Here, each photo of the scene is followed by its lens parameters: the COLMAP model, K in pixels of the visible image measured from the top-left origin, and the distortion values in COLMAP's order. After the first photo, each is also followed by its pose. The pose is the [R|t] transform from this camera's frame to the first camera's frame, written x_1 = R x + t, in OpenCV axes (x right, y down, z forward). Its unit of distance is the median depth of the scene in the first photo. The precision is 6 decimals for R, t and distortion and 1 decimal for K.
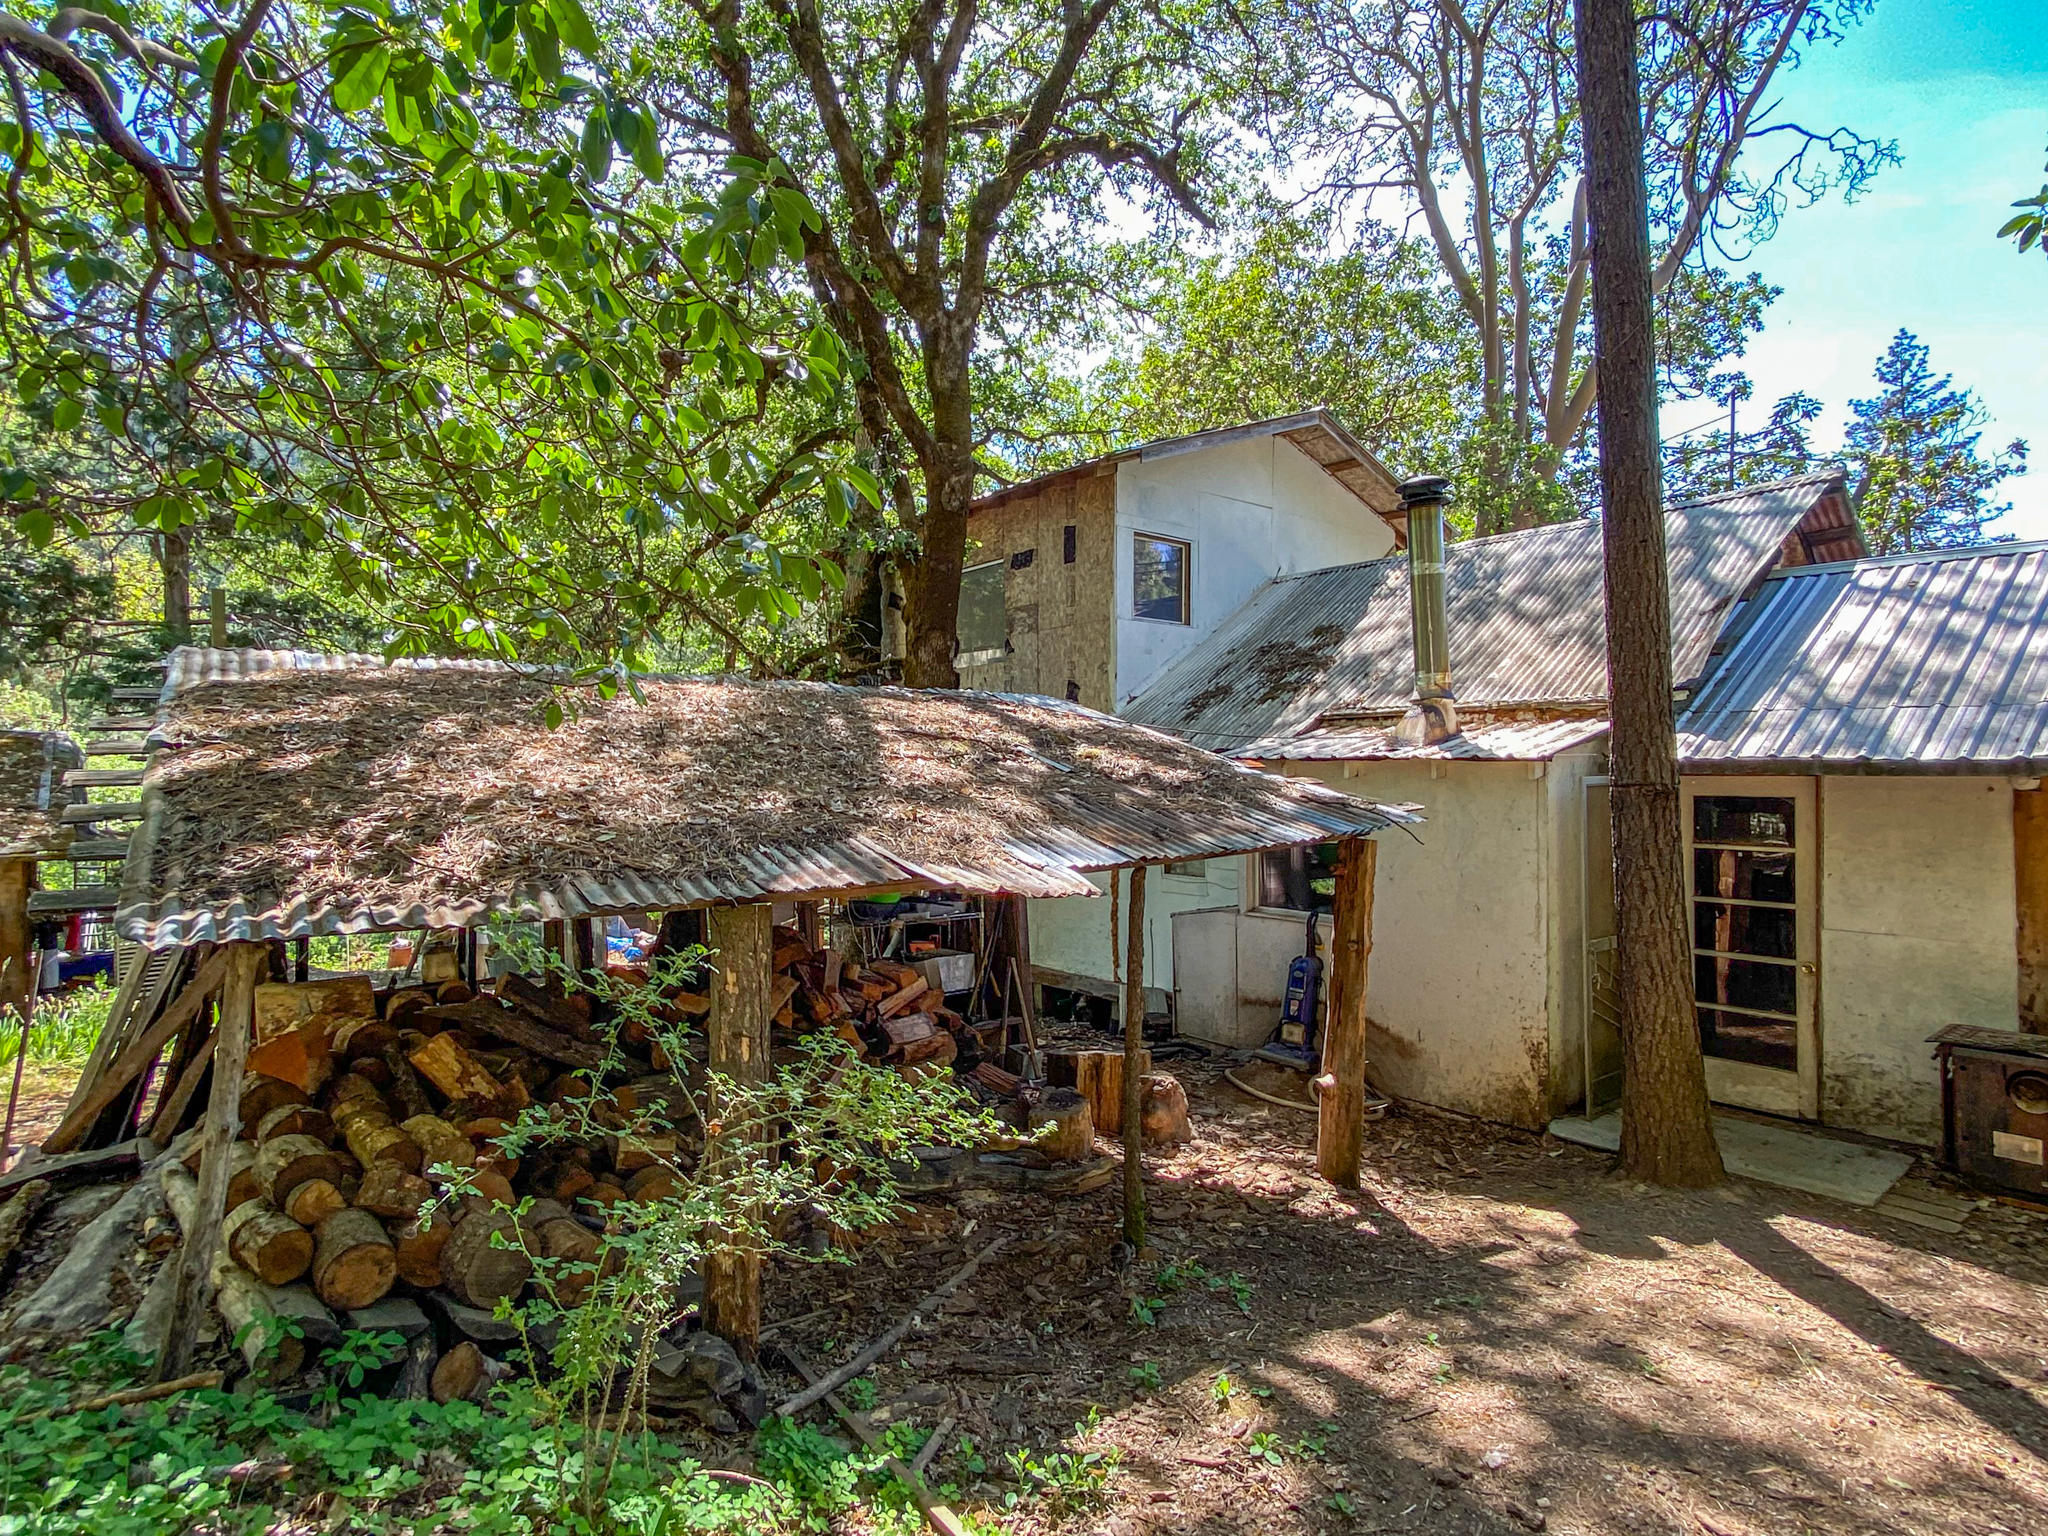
lens RADIAL K [[1082.3, 0, 1024.0], [0, 1082.3, 768.0], [0, 0, 1]] dist [0.010359, -0.005311]
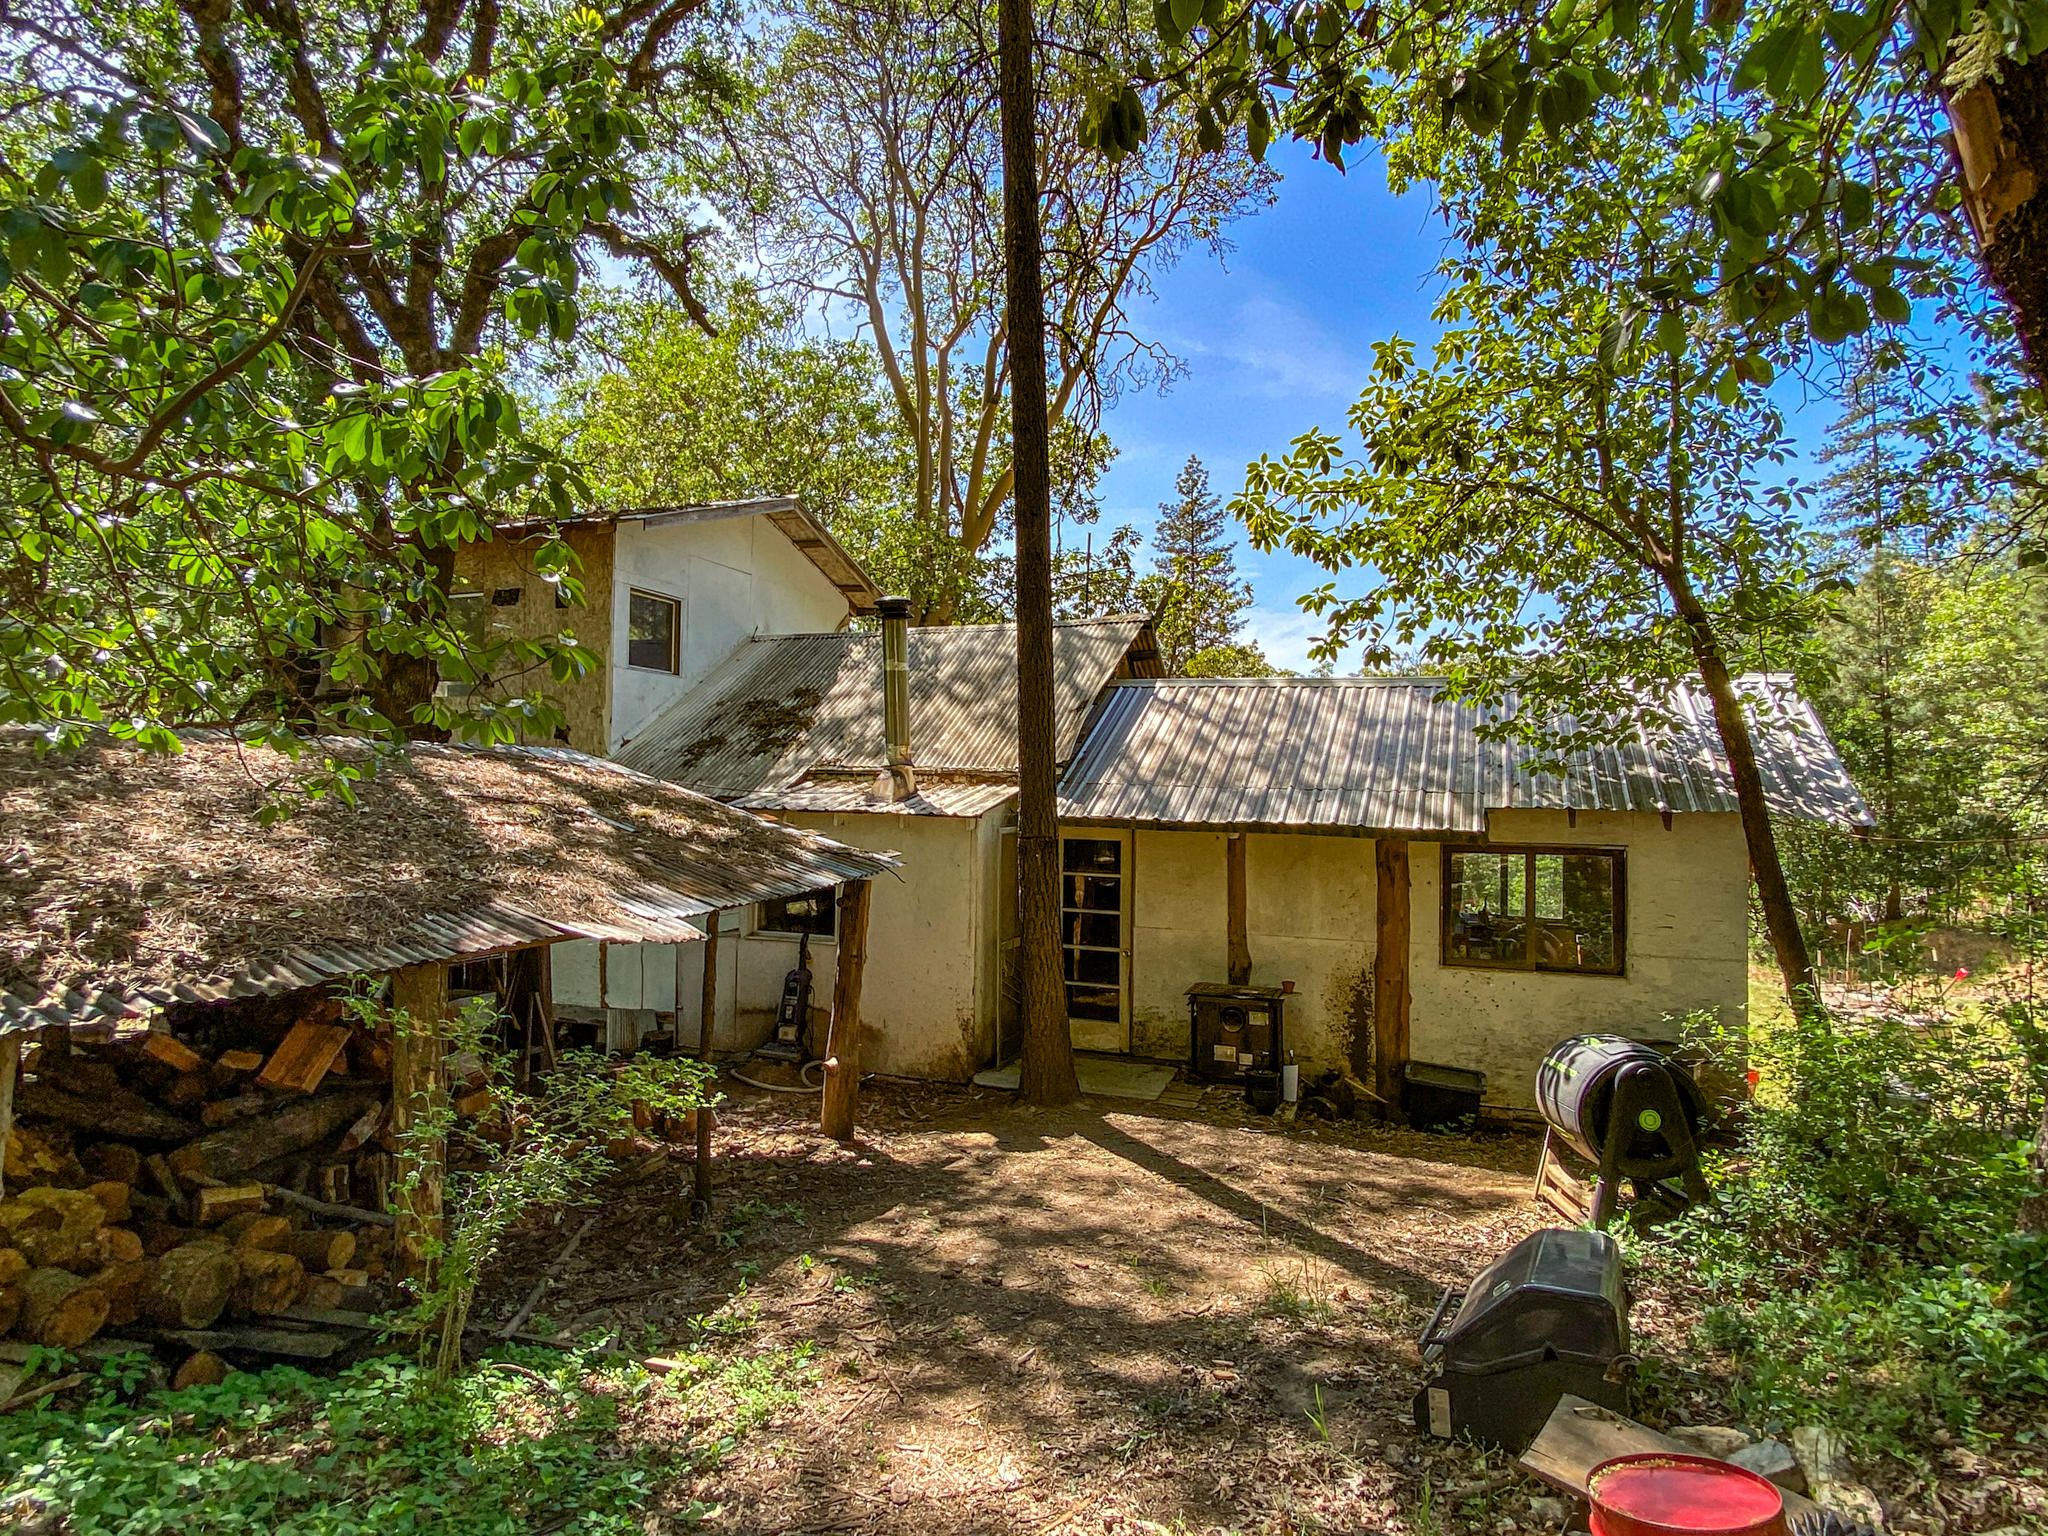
lens RADIAL K [[1061.1, 0, 1024.0], [0, 1061.1, 768.0], [0, 0, 1]] dist [0.074975, -0.063414]
pose [[0.864200, 0.024535, 0.502550, -0.160751], [-0.019623, 0.999694, -0.015063, -0.050554], [-0.502766, 0.003156, 0.864417, -0.222113]]
